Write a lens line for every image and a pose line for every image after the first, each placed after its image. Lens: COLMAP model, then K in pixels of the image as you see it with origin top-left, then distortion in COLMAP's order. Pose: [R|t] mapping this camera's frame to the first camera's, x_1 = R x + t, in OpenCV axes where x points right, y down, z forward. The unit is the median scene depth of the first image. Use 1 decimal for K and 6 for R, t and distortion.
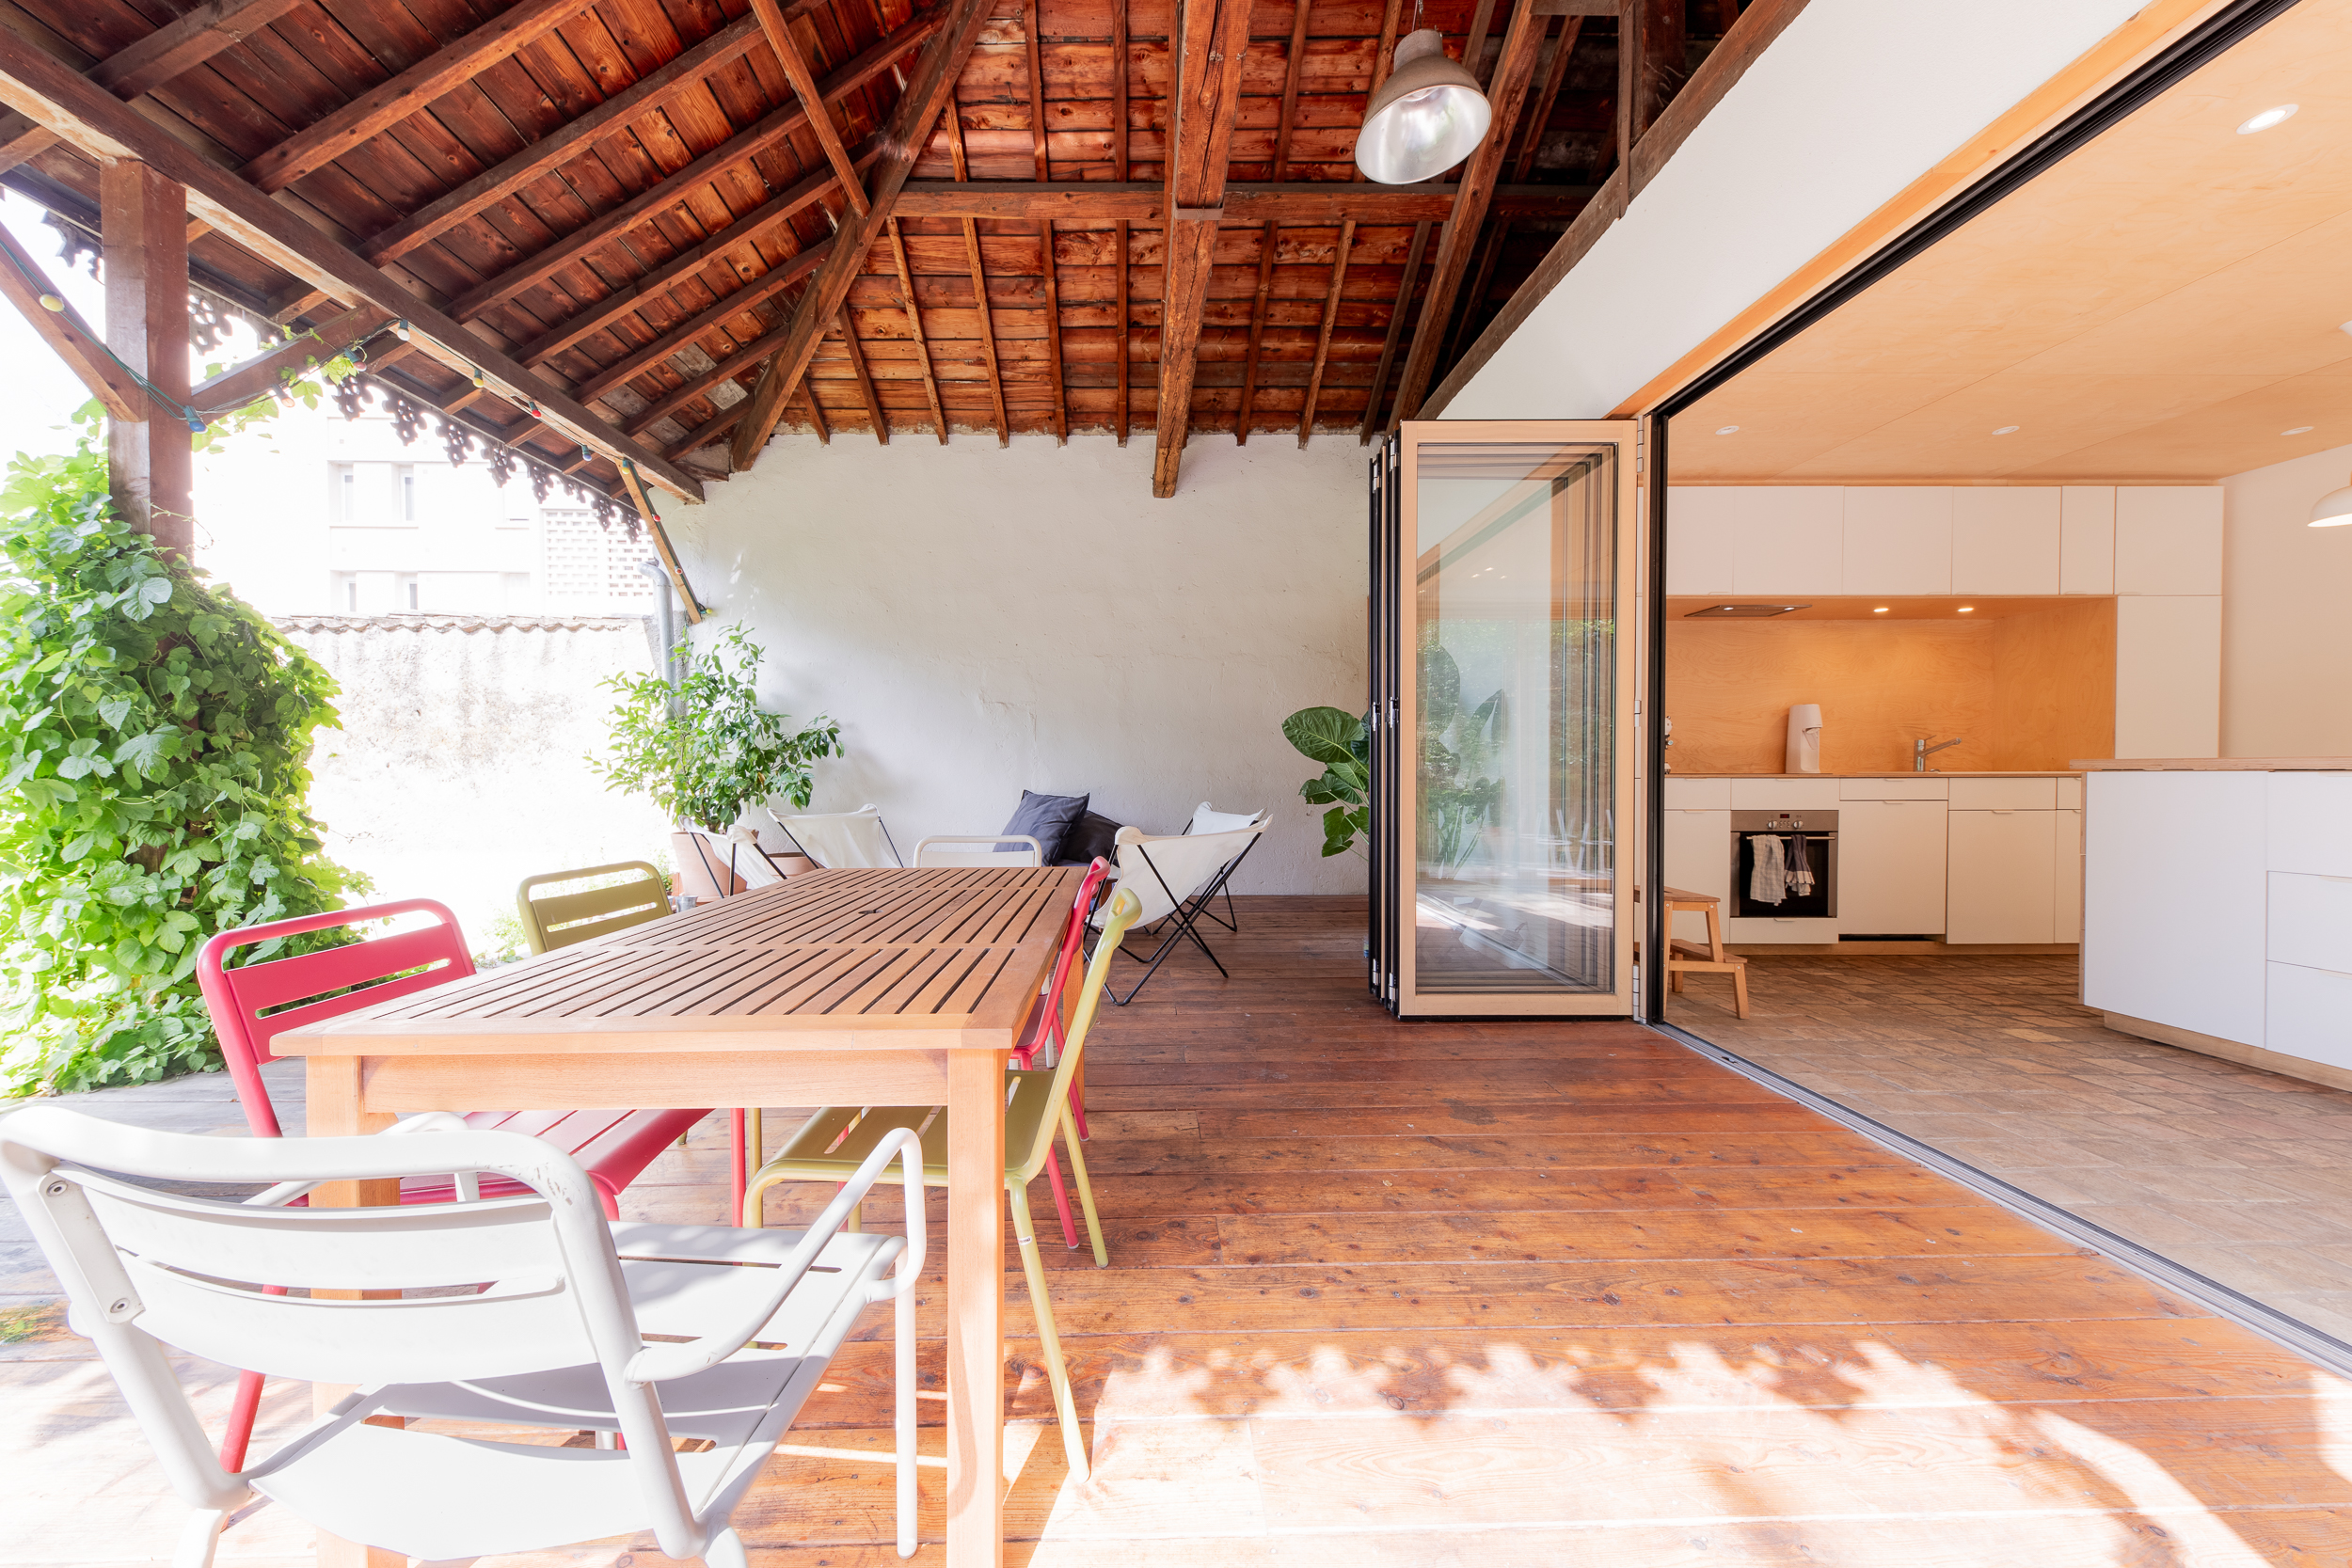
lens RADIAL K [[825.7, 0, 1154.5], [0, 825.7, 785.0], [0, 0, 1]] dist [0.015011, -0.002663]
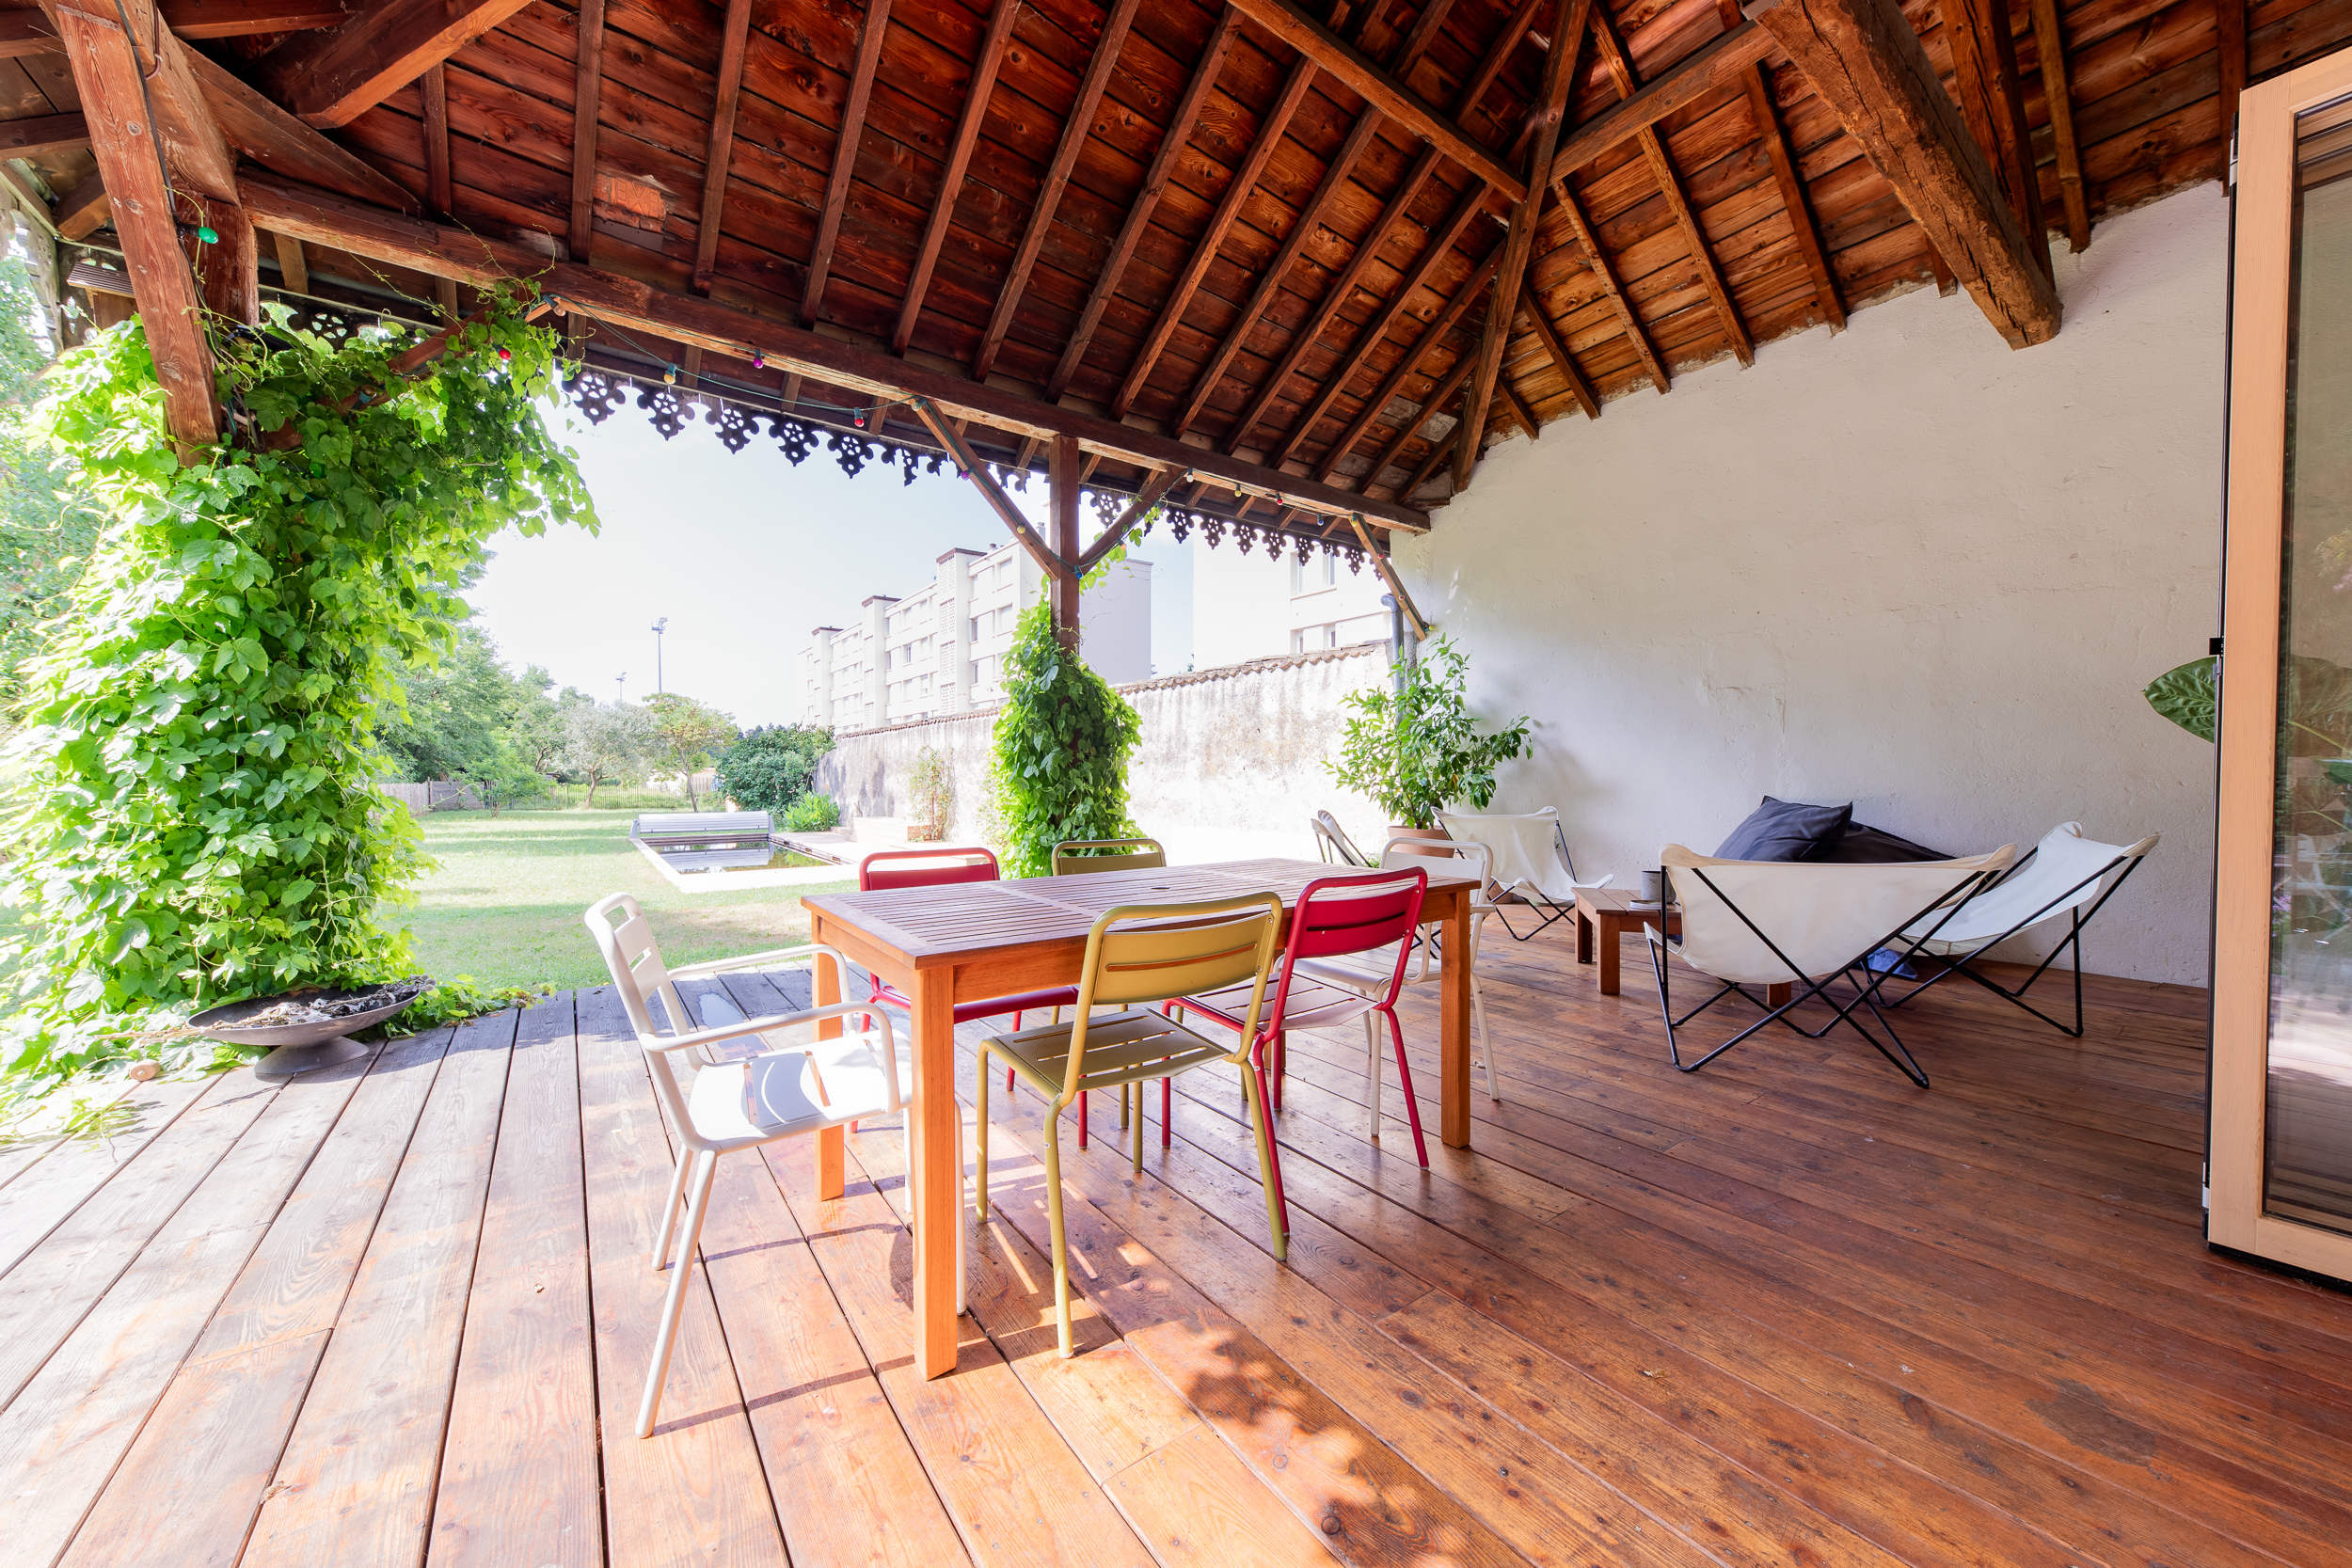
lens RADIAL K [[825.7, 0, 1155.4], [0, 825.7, 795.0], [0, 0, 1]] dist [0.015011, -0.002663]
pose [[0.562794, 0.022582, -0.826289, 0.249530], [-0.012688, 0.999745, 0.018681, -0.003710], [0.826500, -0.000030, 0.562937, 0.106942]]
